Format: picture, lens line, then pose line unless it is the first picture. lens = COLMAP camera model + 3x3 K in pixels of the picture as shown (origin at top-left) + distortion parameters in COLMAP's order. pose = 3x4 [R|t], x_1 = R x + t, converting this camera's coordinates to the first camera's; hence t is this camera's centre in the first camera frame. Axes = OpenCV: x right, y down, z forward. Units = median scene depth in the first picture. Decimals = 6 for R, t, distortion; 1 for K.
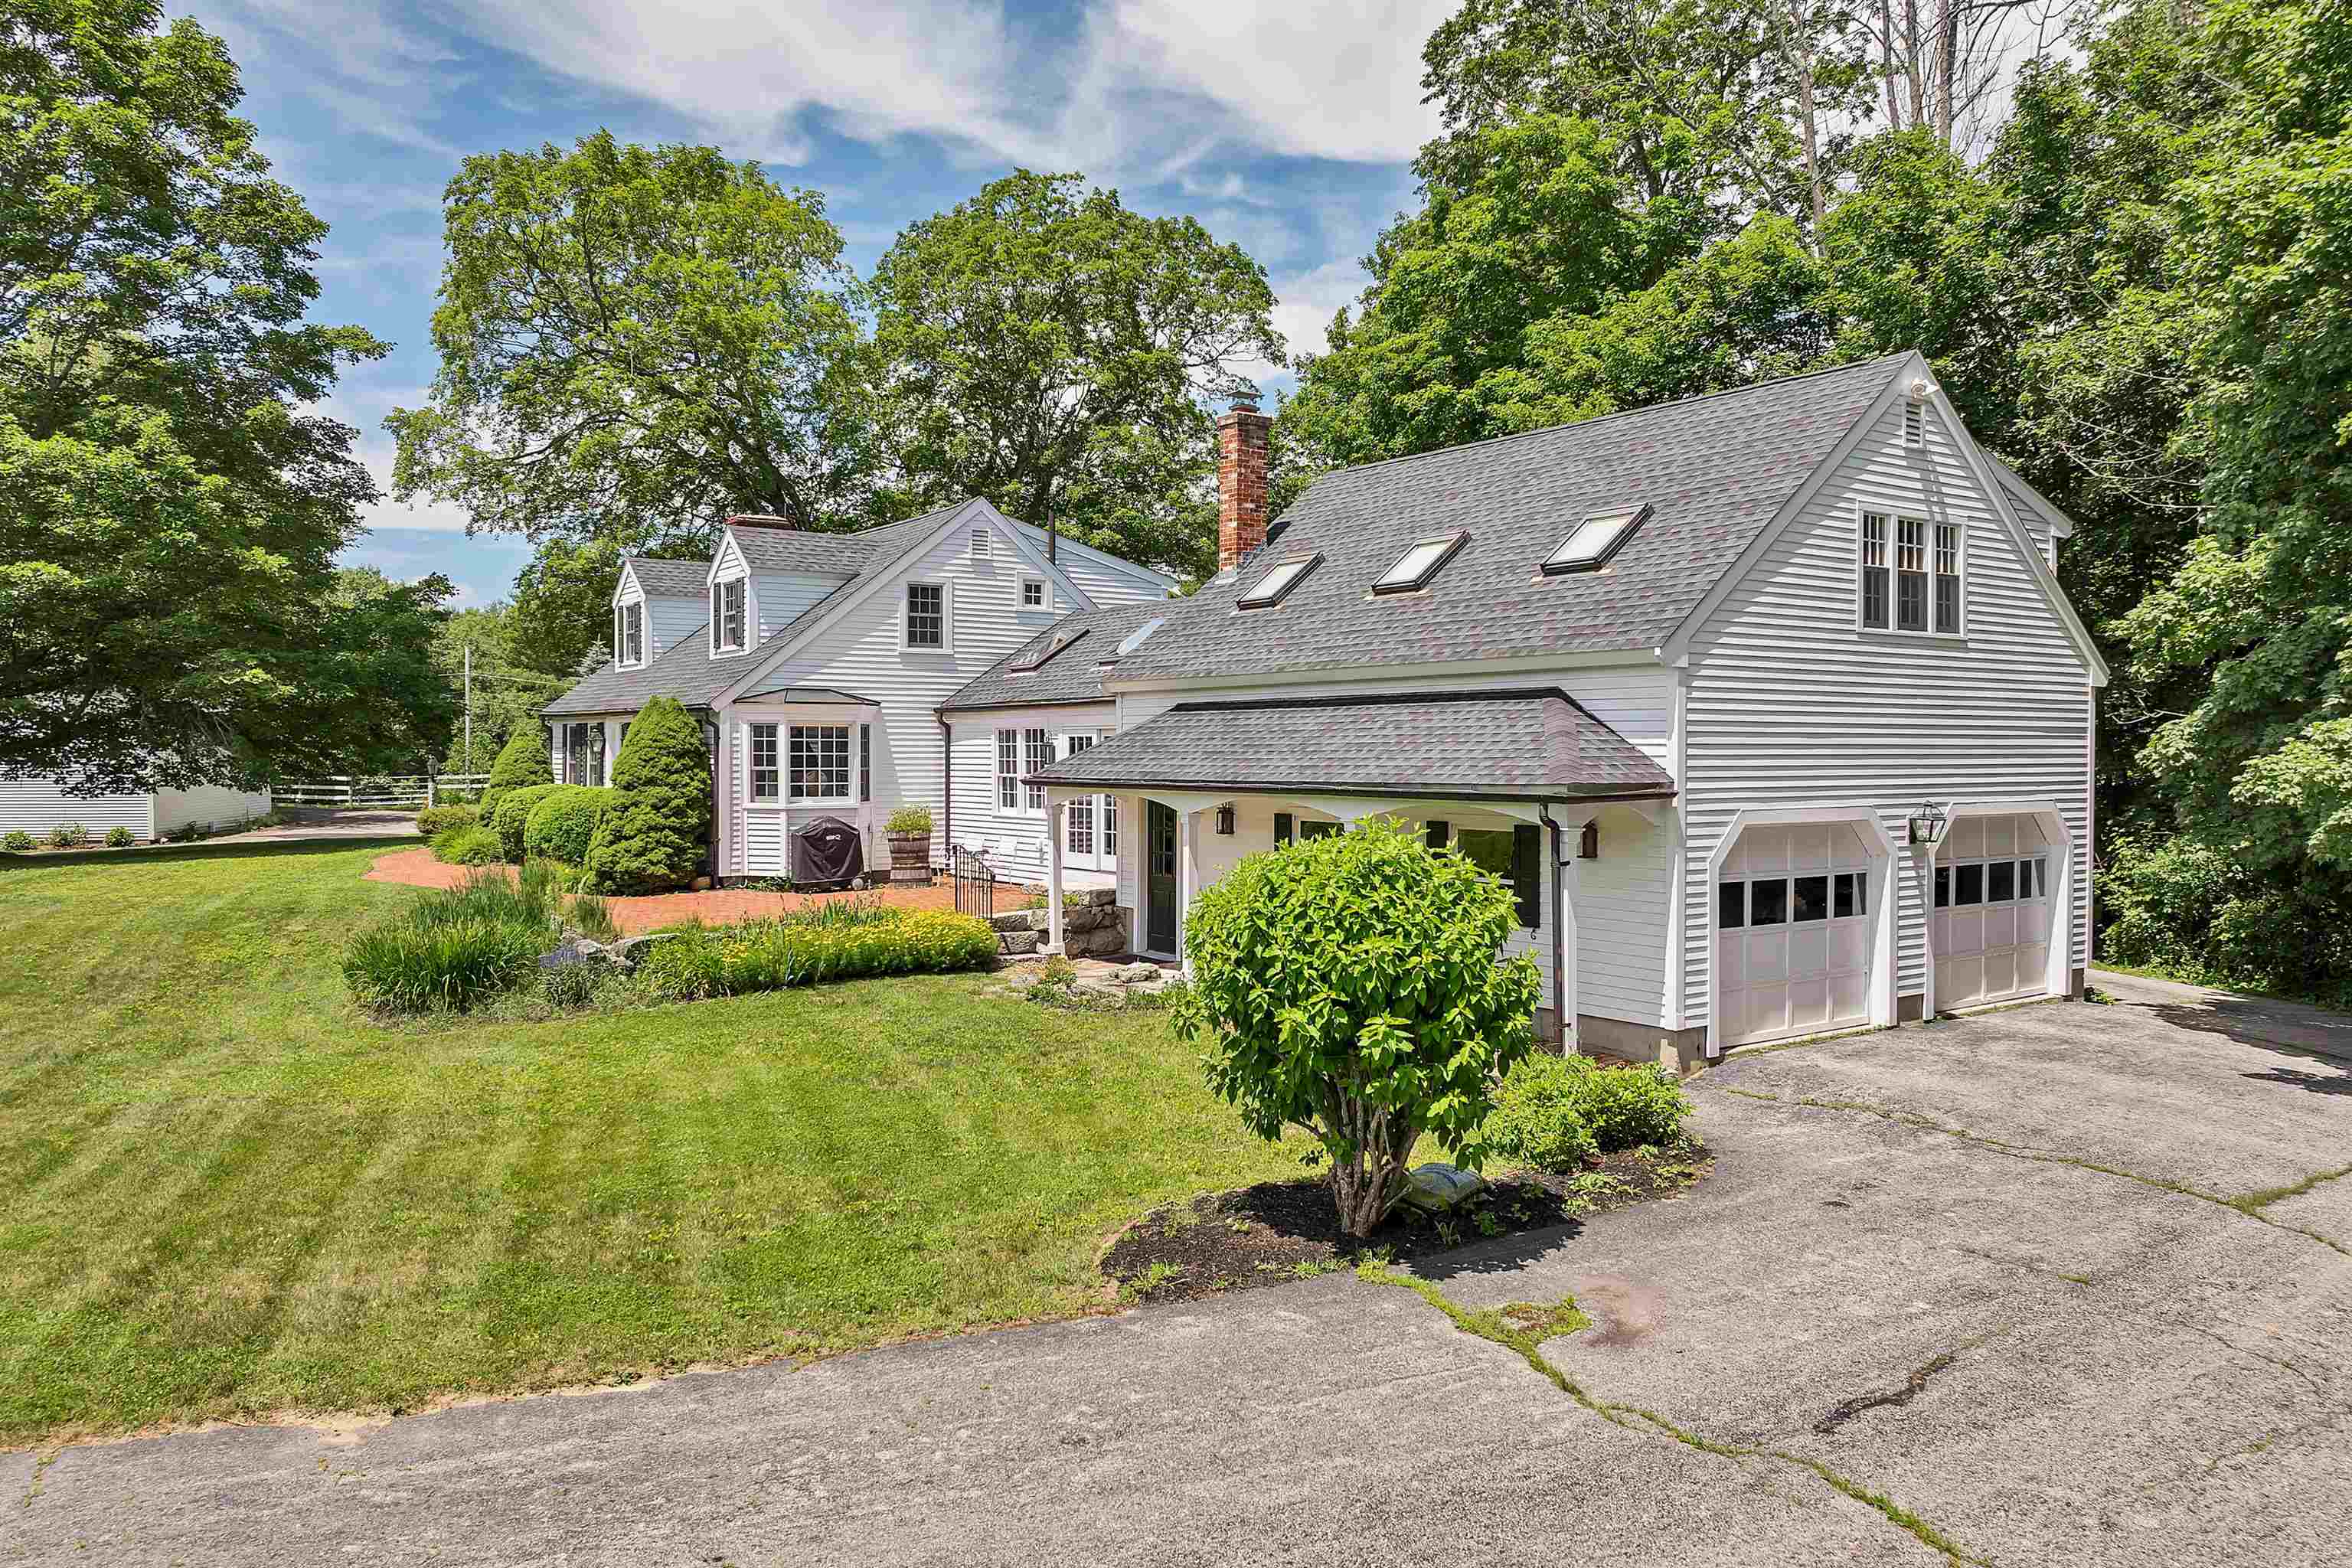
lens RADIAL K [[1687.0, 0, 1189.6], [0, 1687.0, 783.9], [0, 0, 1]] dist [-0.026411, -0.002797]
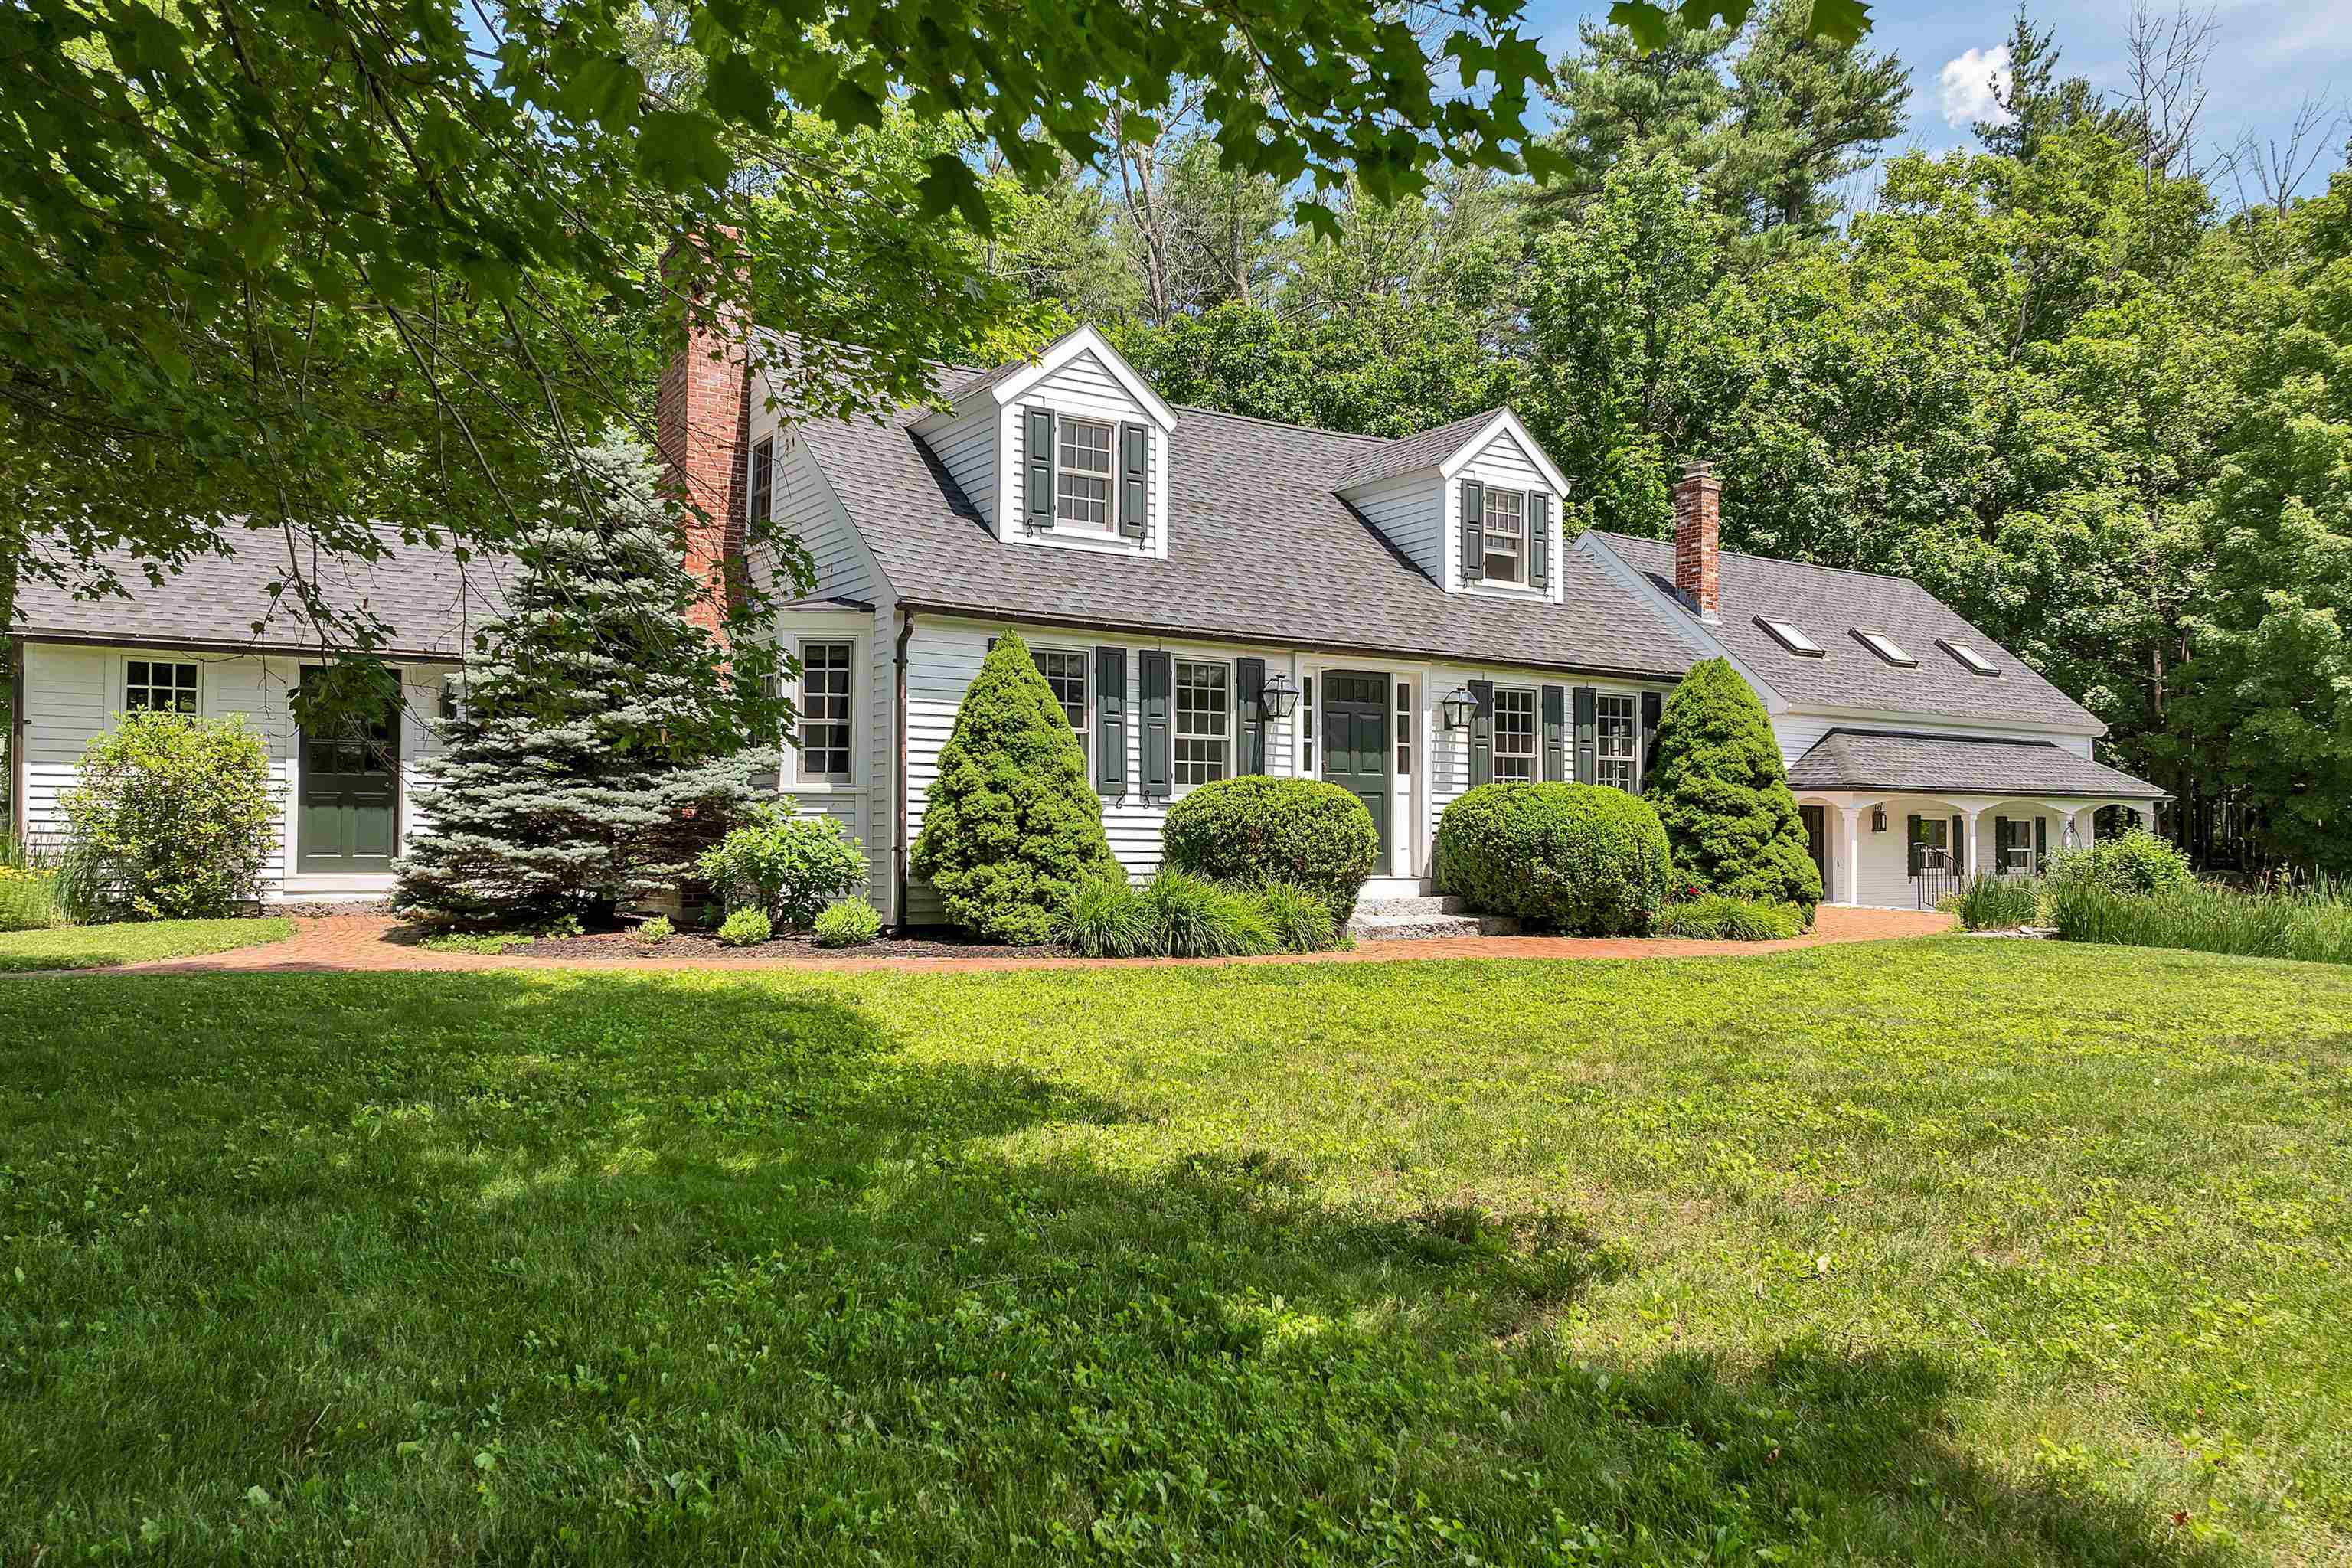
lens RADIAL K [[1687.0, 0, 1189.6], [0, 1687.0, 783.9], [0, 0, 1]] dist [-0.026411, -0.002797]
pose [[0.020096, 0.028492, 0.999392, -1.044420], [0.011723, 0.999518, -0.028731, 0.019701], [-0.999729, 0.012293, 0.019752, 1.224111]]
